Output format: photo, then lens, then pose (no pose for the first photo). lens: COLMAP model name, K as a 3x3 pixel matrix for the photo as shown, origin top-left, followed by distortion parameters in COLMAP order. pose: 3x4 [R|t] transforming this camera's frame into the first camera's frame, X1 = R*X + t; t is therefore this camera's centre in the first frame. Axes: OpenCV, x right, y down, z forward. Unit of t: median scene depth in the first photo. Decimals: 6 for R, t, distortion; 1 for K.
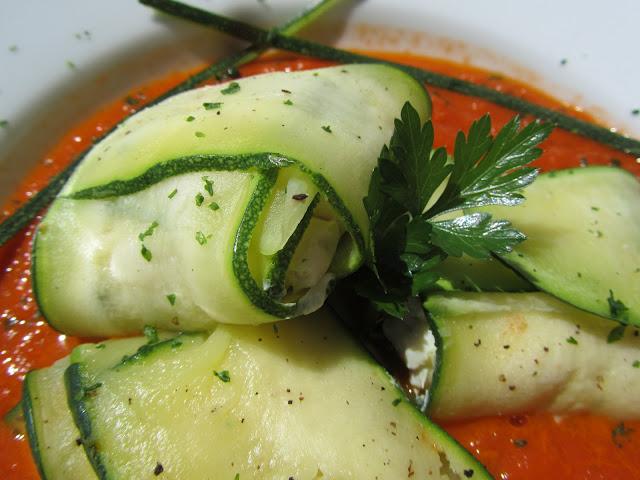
lens RADIAL K [[512.6, 0, 320.0], [0, 512.6, 240.0], [0, 0, 1]] dist [-0.010806, -0.002965]
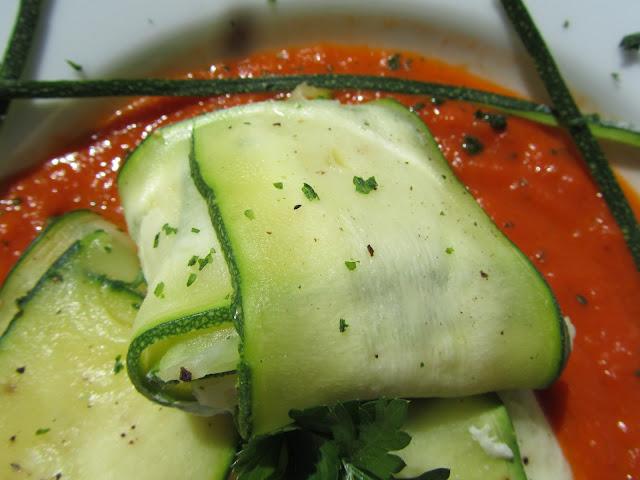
lens RADIAL K [[518.9, 0, 312.1], [0, 518.9, 239.0], [0, 0, 1]] dist [-0.002456, -0.004113]
pose [[0.506713, 0.809601, -0.296290, 0.125857], [-0.689188, 0.586875, 0.424968, -0.632012], [0.517940, -0.011138, 0.855345, 0.264500]]
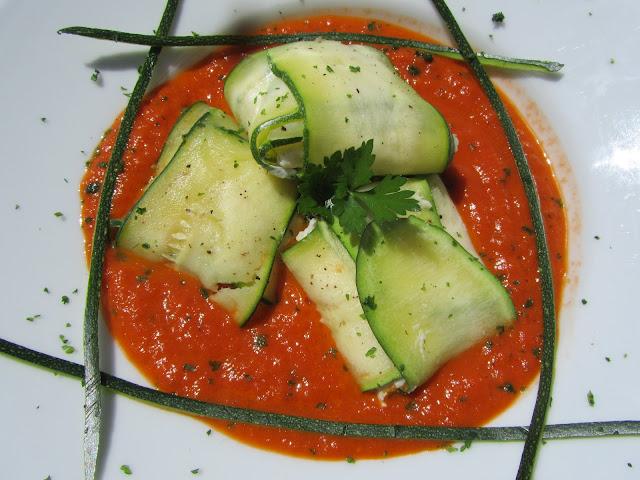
lens RADIAL K [[512.6, 0, 320.0], [0, 512.6, 240.0], [0, 0, 1]] dist [-0.010806, -0.002965]
pose [[0.531652, 0.786964, -0.313102, 0.928523], [-0.684097, 0.616955, 0.389073, -0.626392], [0.499357, 0.007341, 0.866365, -0.712347]]
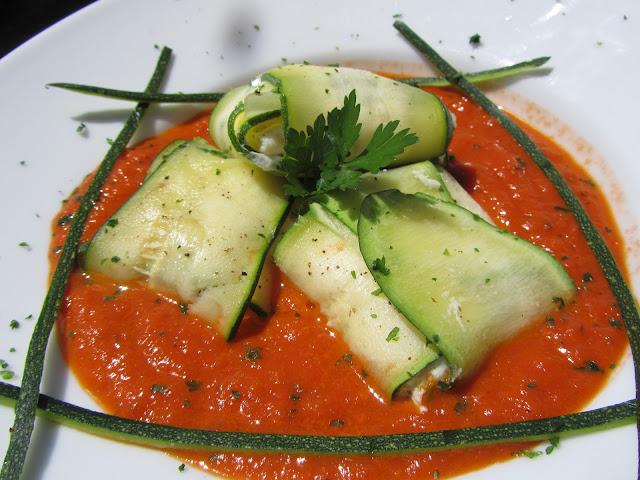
lens RADIAL K [[512.6, 0, 320.0], [0, 512.6, 240.0], [0, 0, 1]] dist [-0.010806, -0.002965]
pose [[0.582504, 0.533386, -0.613342, 1.397859], [-0.580551, 0.801146, 0.145347, -0.046059], [0.568903, 0.271411, 0.776329, -0.262735]]
